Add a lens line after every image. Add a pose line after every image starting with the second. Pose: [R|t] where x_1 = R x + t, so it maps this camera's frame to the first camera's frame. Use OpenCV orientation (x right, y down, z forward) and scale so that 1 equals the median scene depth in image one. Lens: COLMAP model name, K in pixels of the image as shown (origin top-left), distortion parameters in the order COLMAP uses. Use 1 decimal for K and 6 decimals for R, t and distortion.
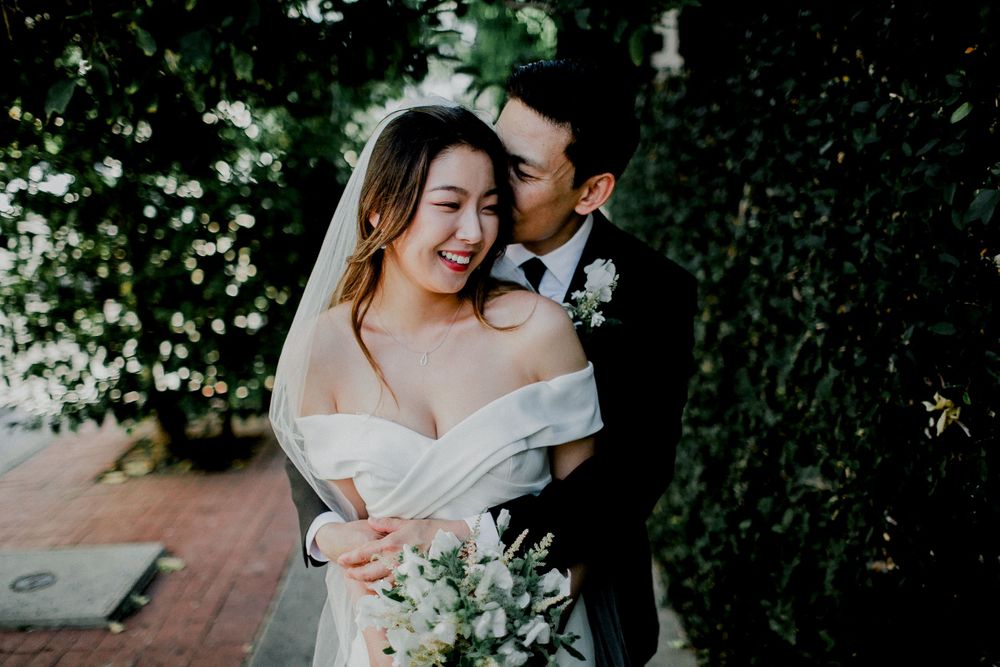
lens RADIAL K [[998.8, 0, 500.0], [0, 998.8, 333.5], [0, 0, 1]] dist [0.003387, 0.009315]
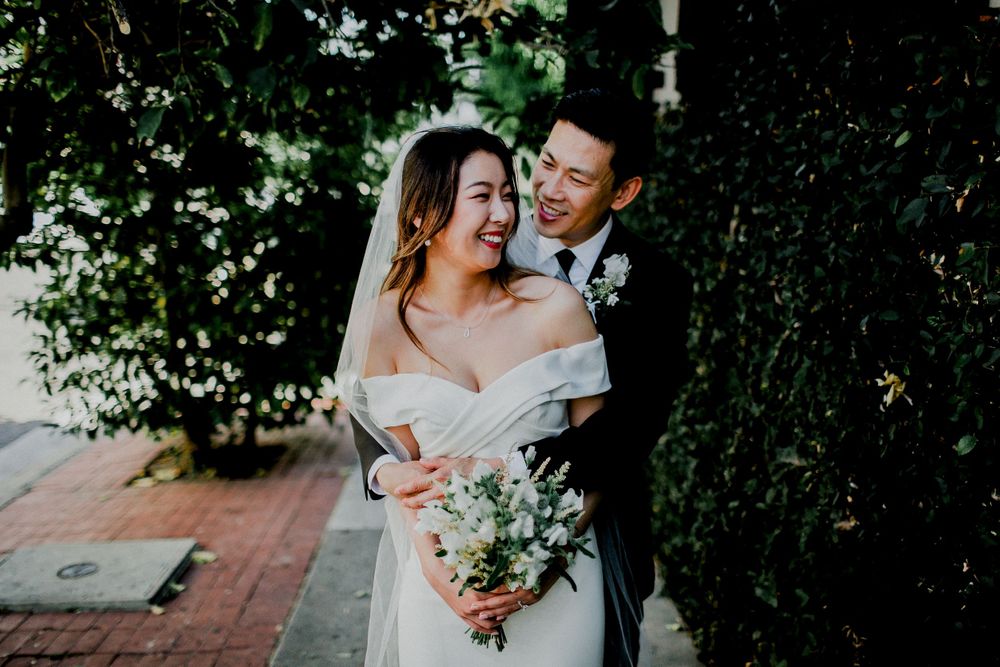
lens RADIAL K [[1006.9, 0, 500.0], [0, 1006.9, 333.5], [0, 0, 1]] dist [0.005160, 0.000493]
pose [[0.999961, 0.008646, -0.001943, -0.017490], [-0.008708, 0.999365, -0.034542, 0.040714], [0.001643, 0.034557, 0.999401, -0.143604]]
